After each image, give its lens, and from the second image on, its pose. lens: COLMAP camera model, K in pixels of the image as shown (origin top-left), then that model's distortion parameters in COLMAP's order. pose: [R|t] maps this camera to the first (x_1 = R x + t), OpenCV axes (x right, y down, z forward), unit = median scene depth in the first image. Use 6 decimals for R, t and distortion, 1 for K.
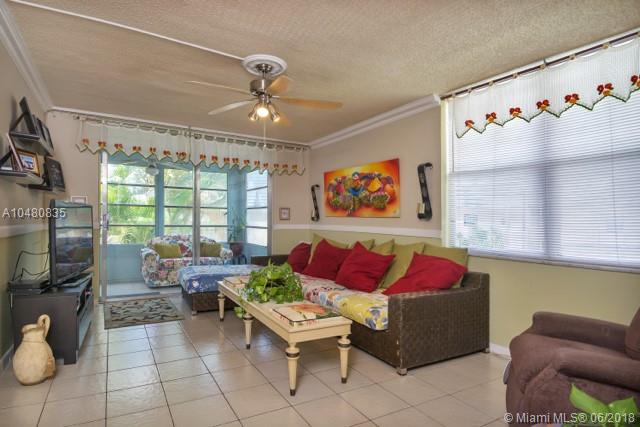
lens RADIAL K [[344.6, 0, 319.6], [0, 344.6, 210.2], [0, 0, 1]] dist [-0.019387, -0.000769]
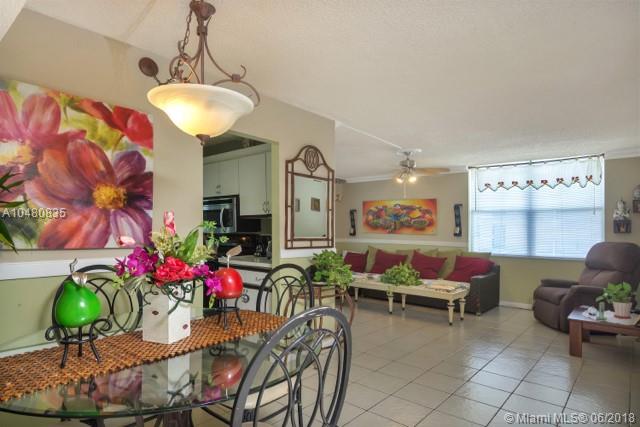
lens RADIAL K [[374.7, 0, 295.2], [0, 374.7, 218.8], [0, 0, 1]] dist [-0.026172, 0.000931]
pose [[0.951415, 0.002696, 0.307899, -0.978142], [-0.005807, 0.999941, 0.009189, -0.069751], [-0.307856, -0.010531, 0.951375, -0.494801]]
